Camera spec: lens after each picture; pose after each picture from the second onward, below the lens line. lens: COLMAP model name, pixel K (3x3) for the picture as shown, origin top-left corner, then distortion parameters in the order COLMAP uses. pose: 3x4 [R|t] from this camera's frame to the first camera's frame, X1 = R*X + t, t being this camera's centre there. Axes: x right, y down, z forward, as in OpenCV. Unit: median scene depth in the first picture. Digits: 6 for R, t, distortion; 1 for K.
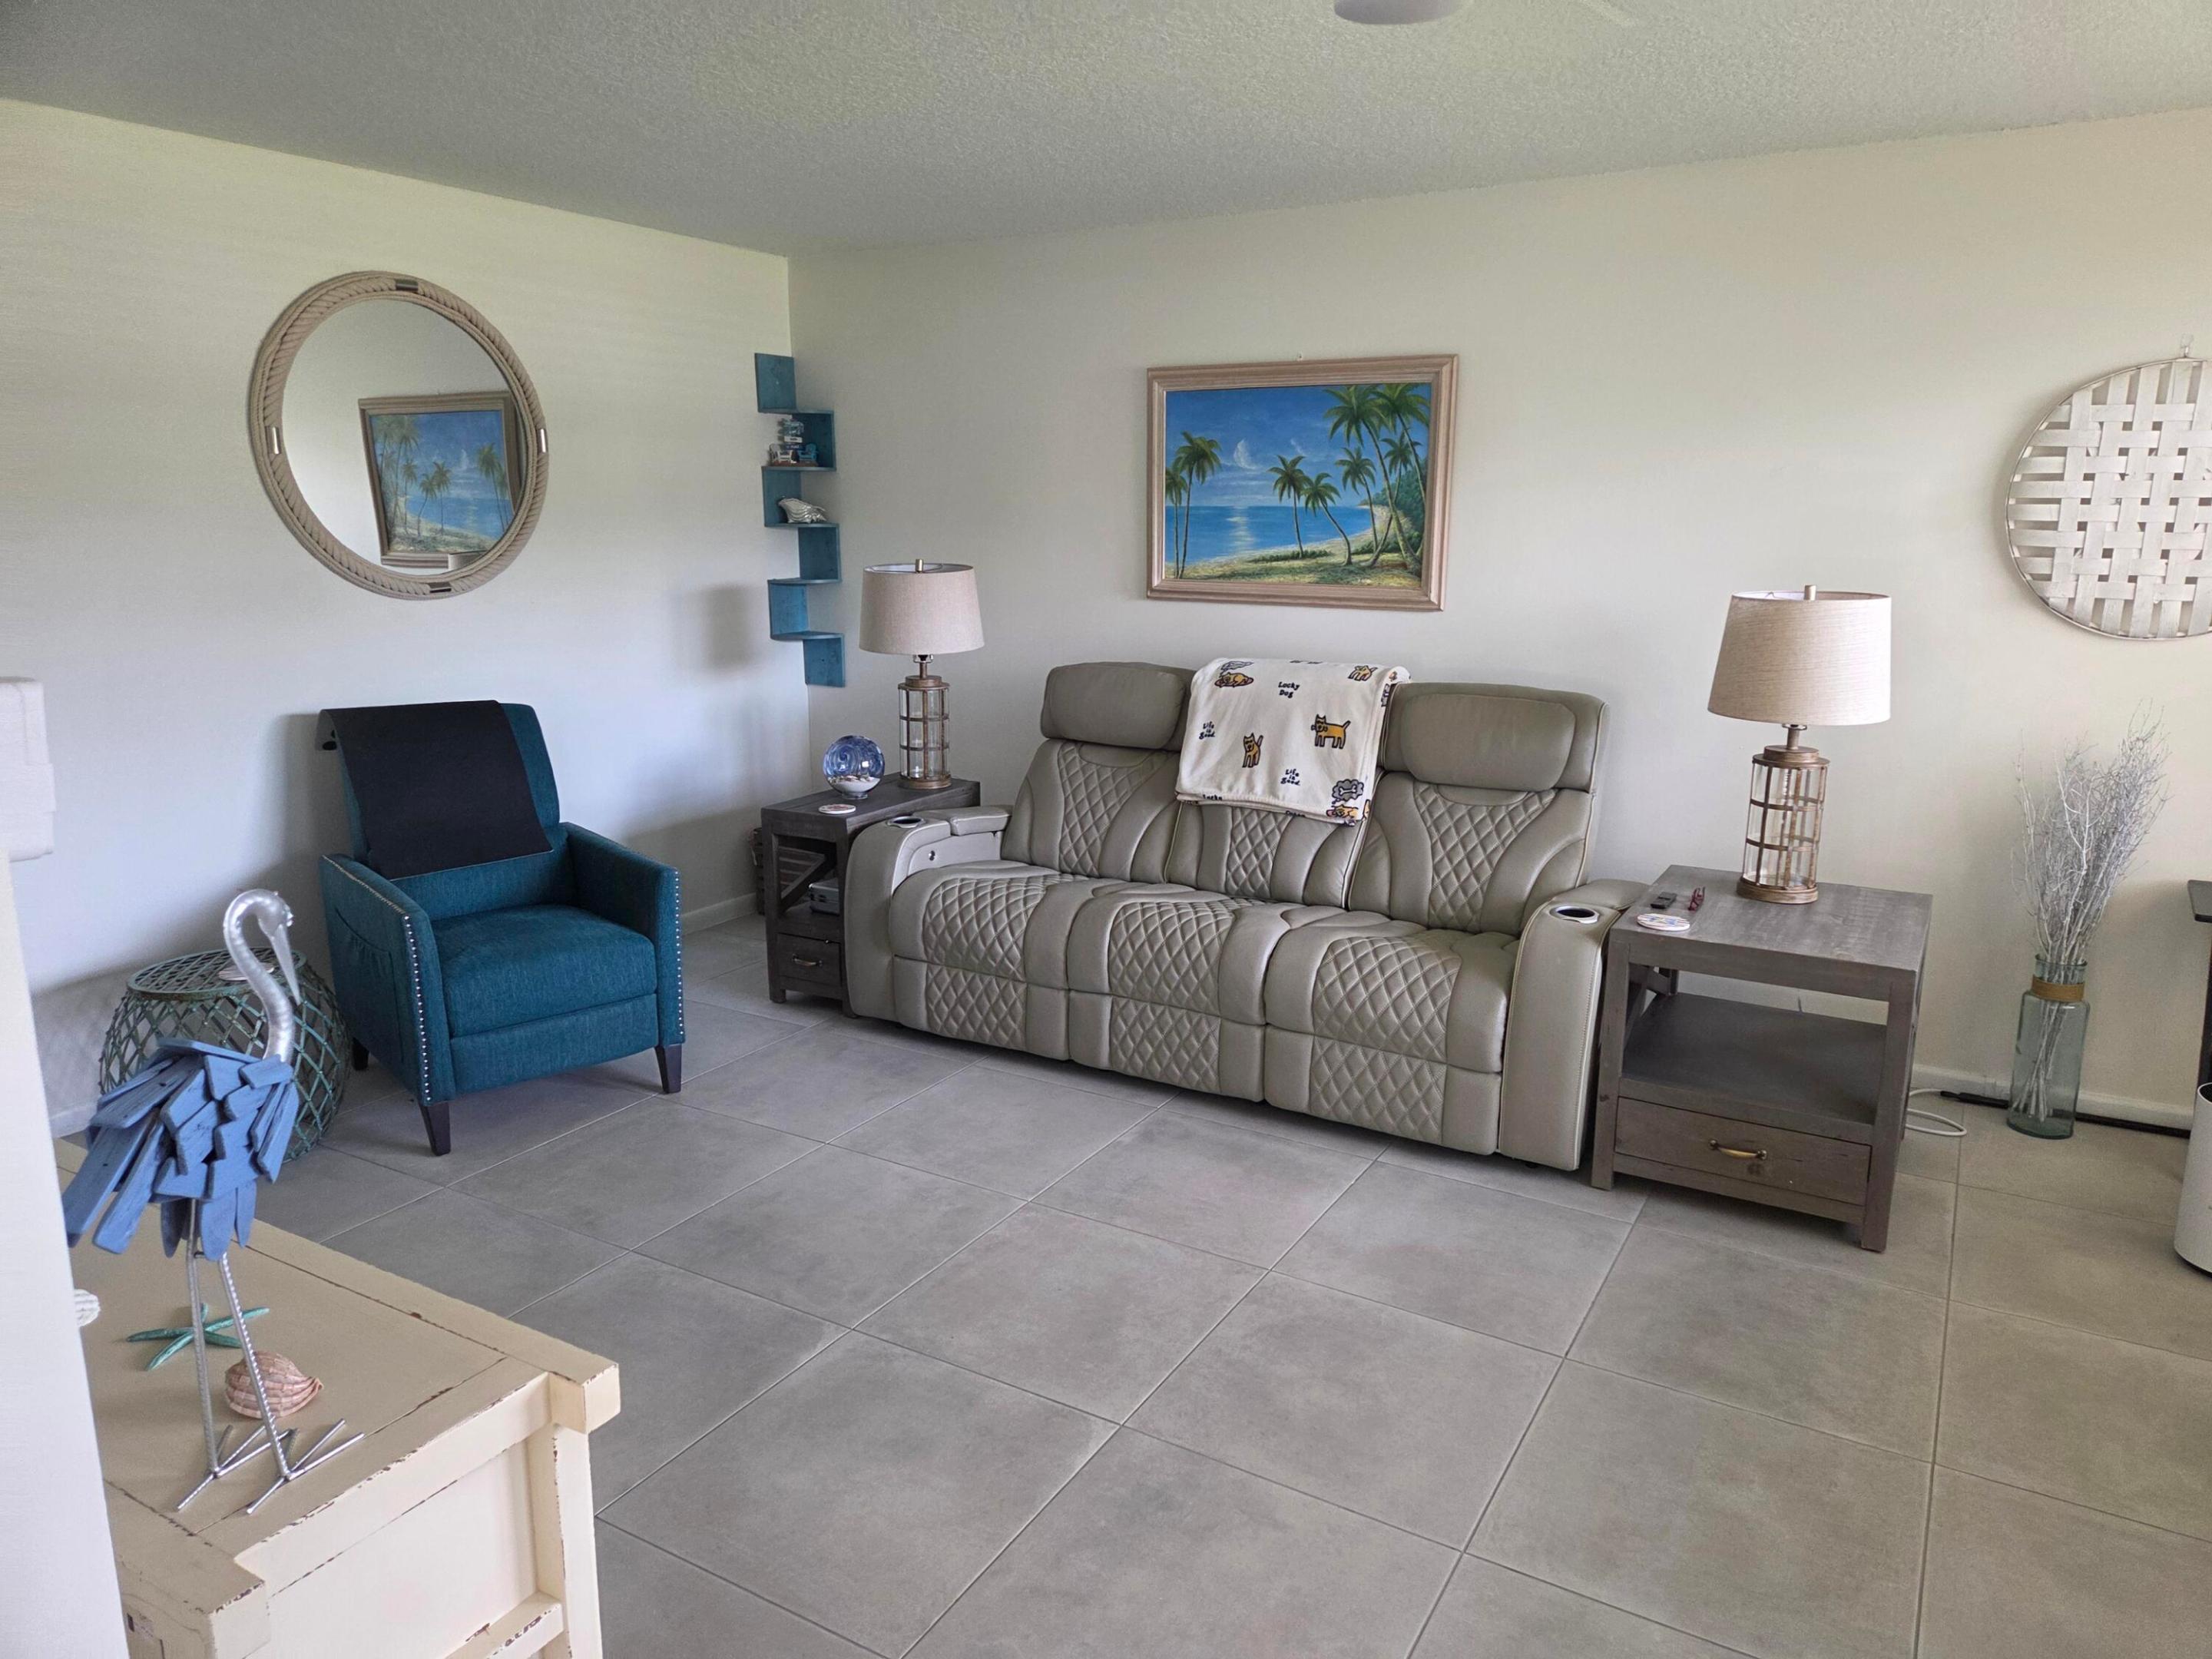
lens RADIAL K [[1474.4, 0, 1129.5], [0, 1474.4, 828.5], [0, 0, 1]] dist [0.080158, -0.069313]
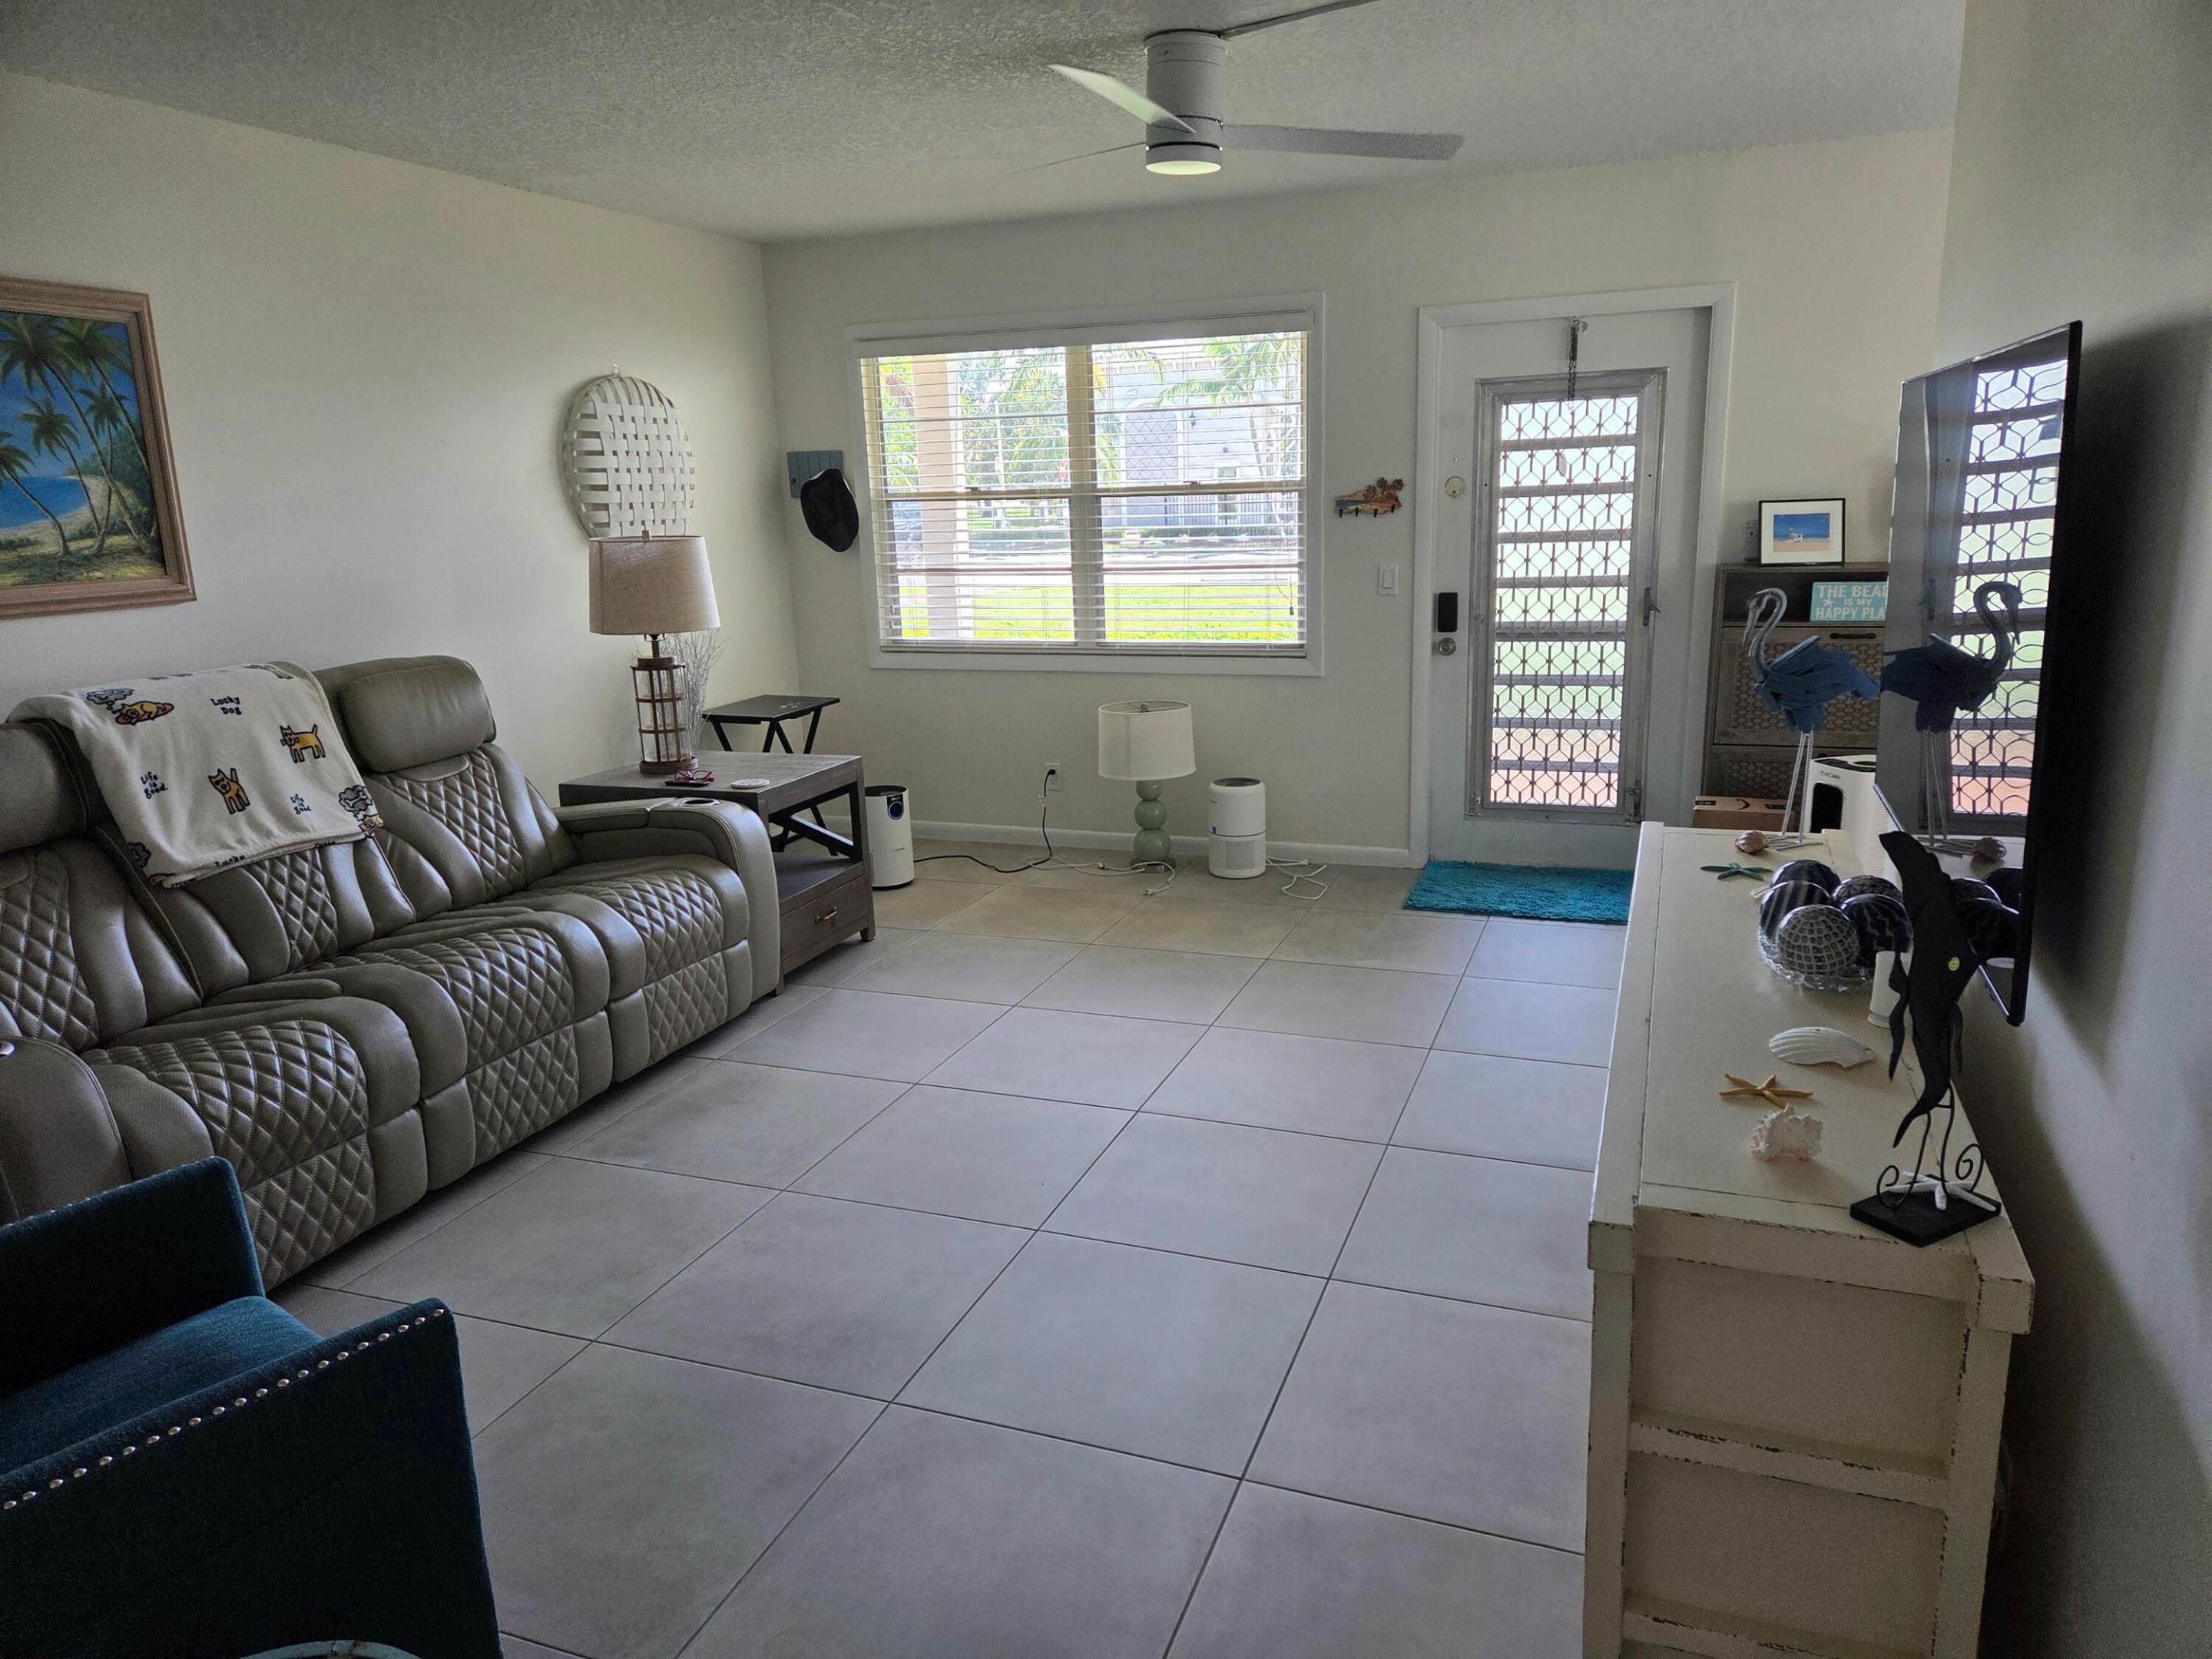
lens RADIAL K [[1461.1, 0, 1160.1], [0, 1461.1, 830.1], [0, 0, 1]] dist [0.092970, -0.060413]
pose [[-0.179303, -0.228897, 0.956795, -0.757756], [0.243512, 0.931966, 0.268591, -0.125734], [-0.953180, 0.281150, -0.111366, 0.632489]]
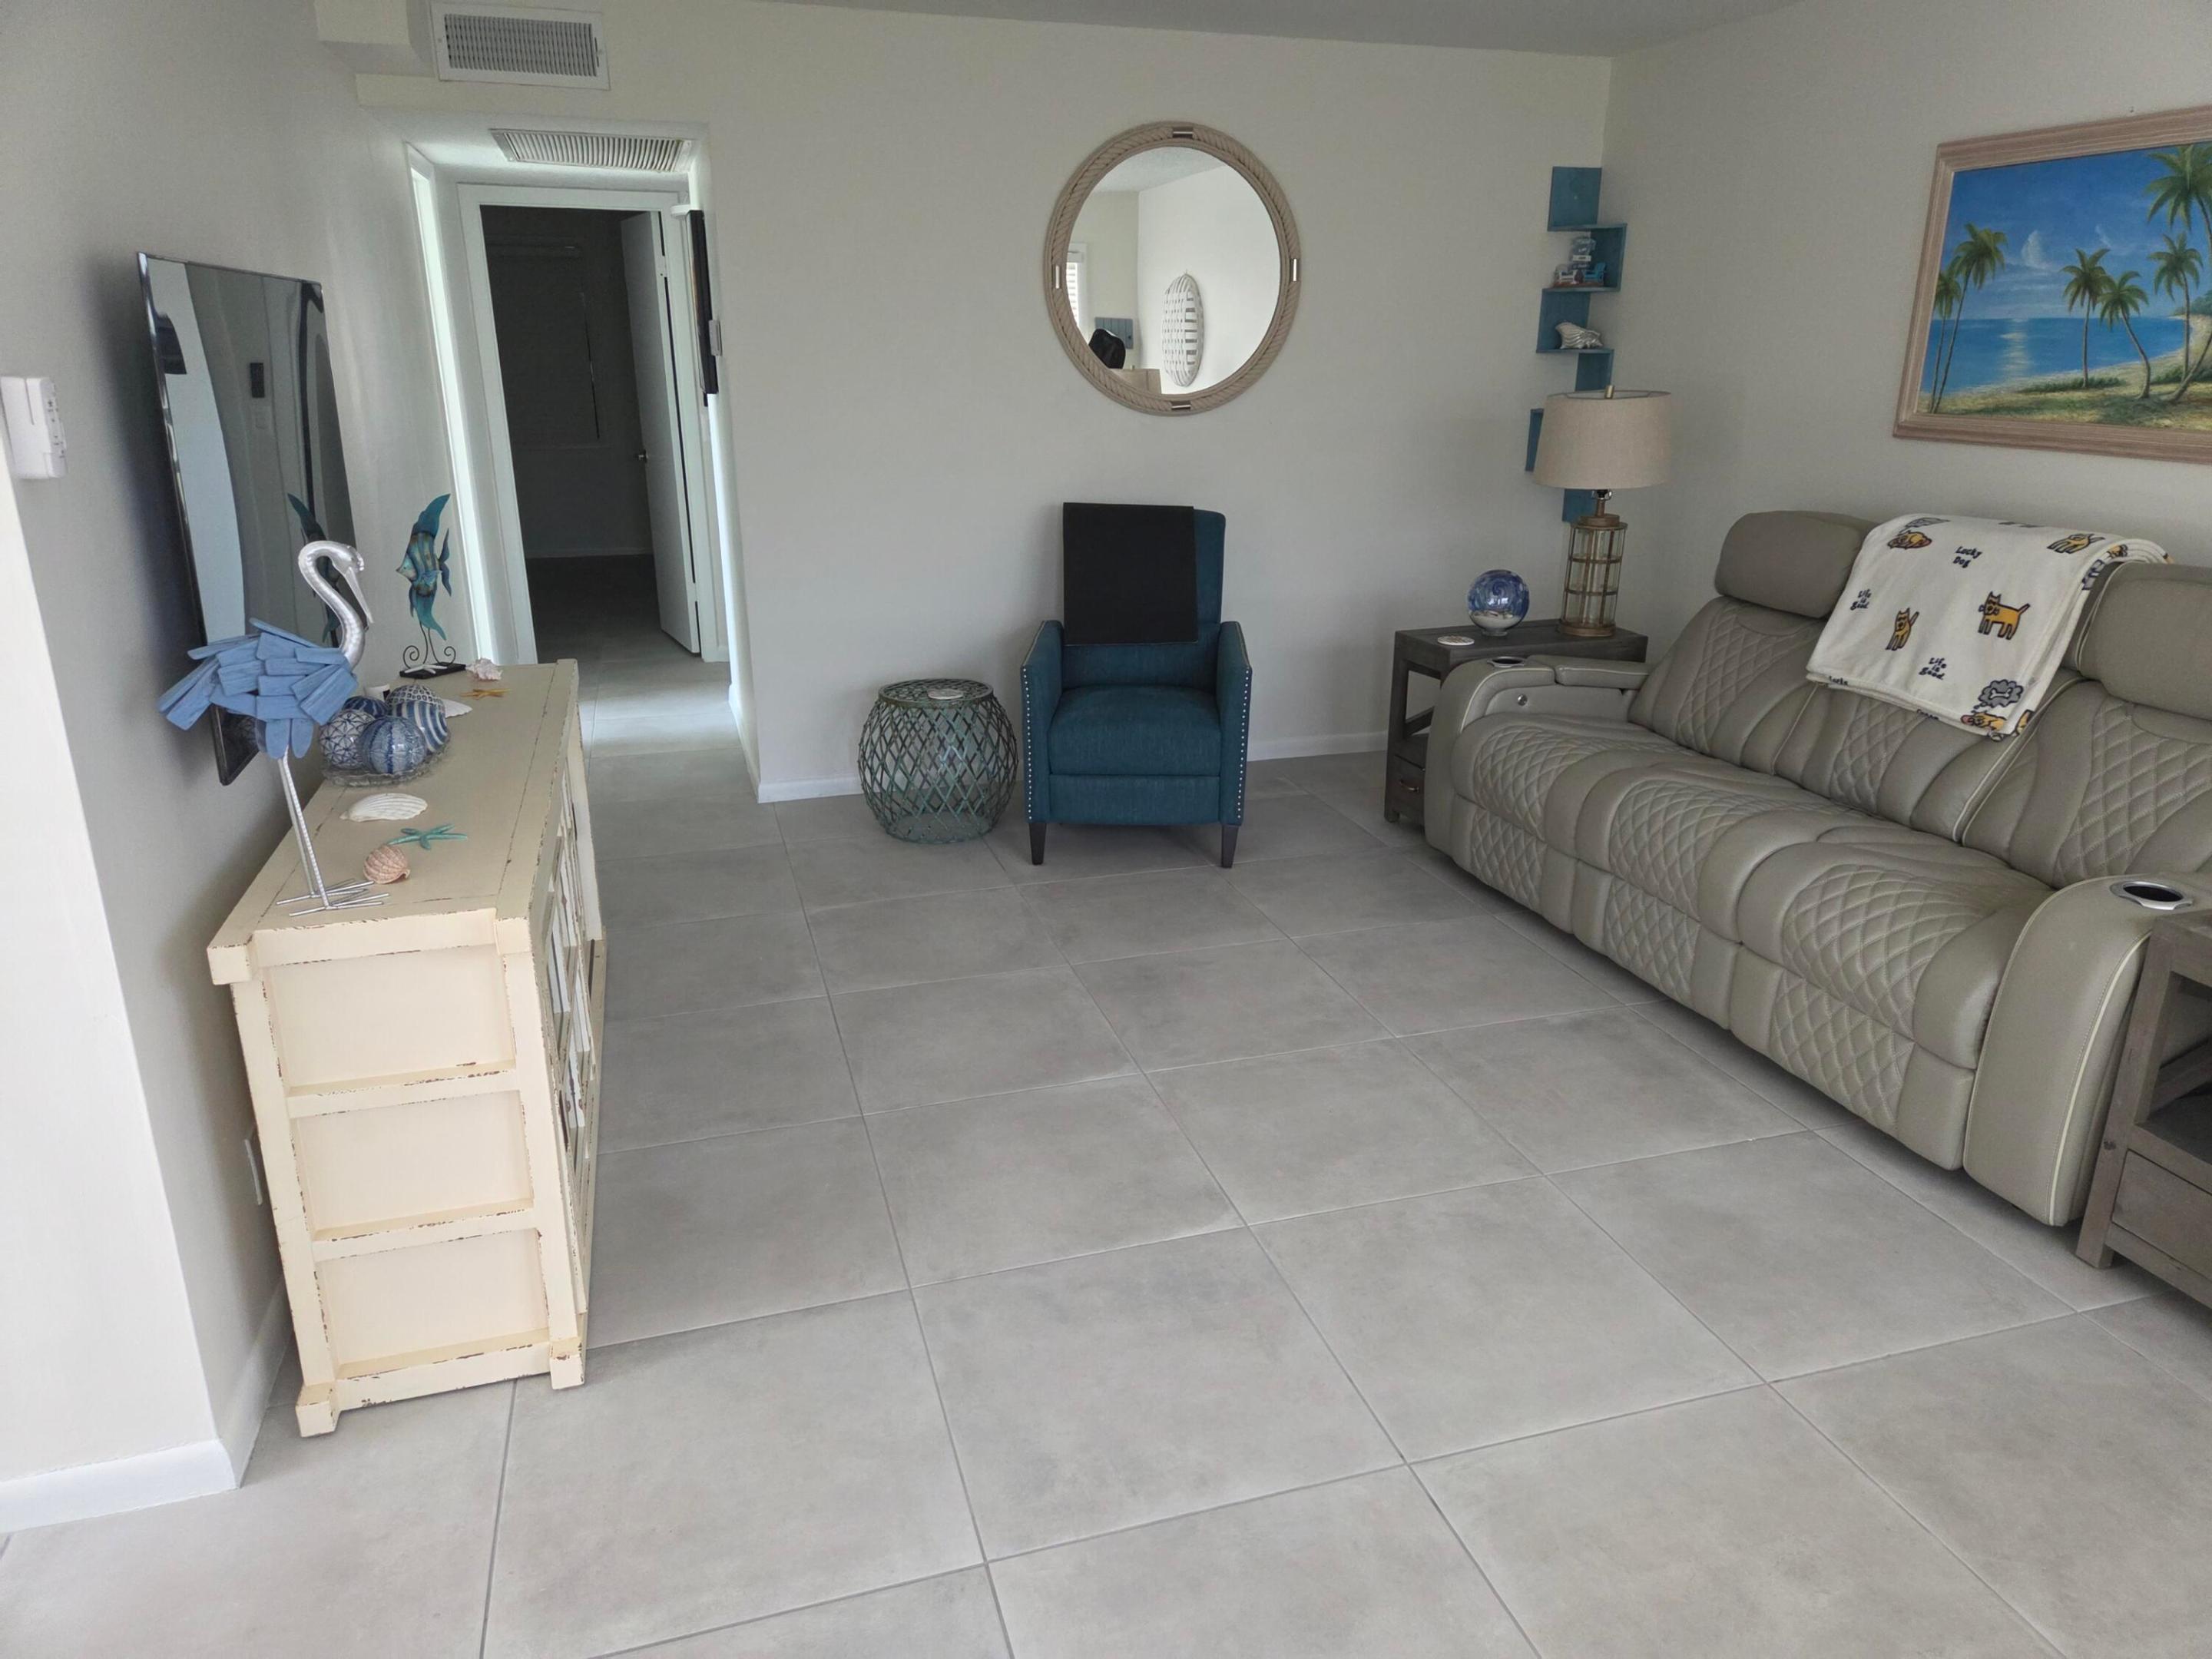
lens RADIAL K [[1474.4, 0, 1129.5], [0, 1474.4, 828.5], [0, 0, 1]] dist [0.080158, -0.069313]
pose [[0.733072, 0.210862, -0.646640, 0.326358], [-0.148342, 0.977409, 0.150552, -0.007649], [0.663778, -0.014442, 0.747790, 0.108003]]
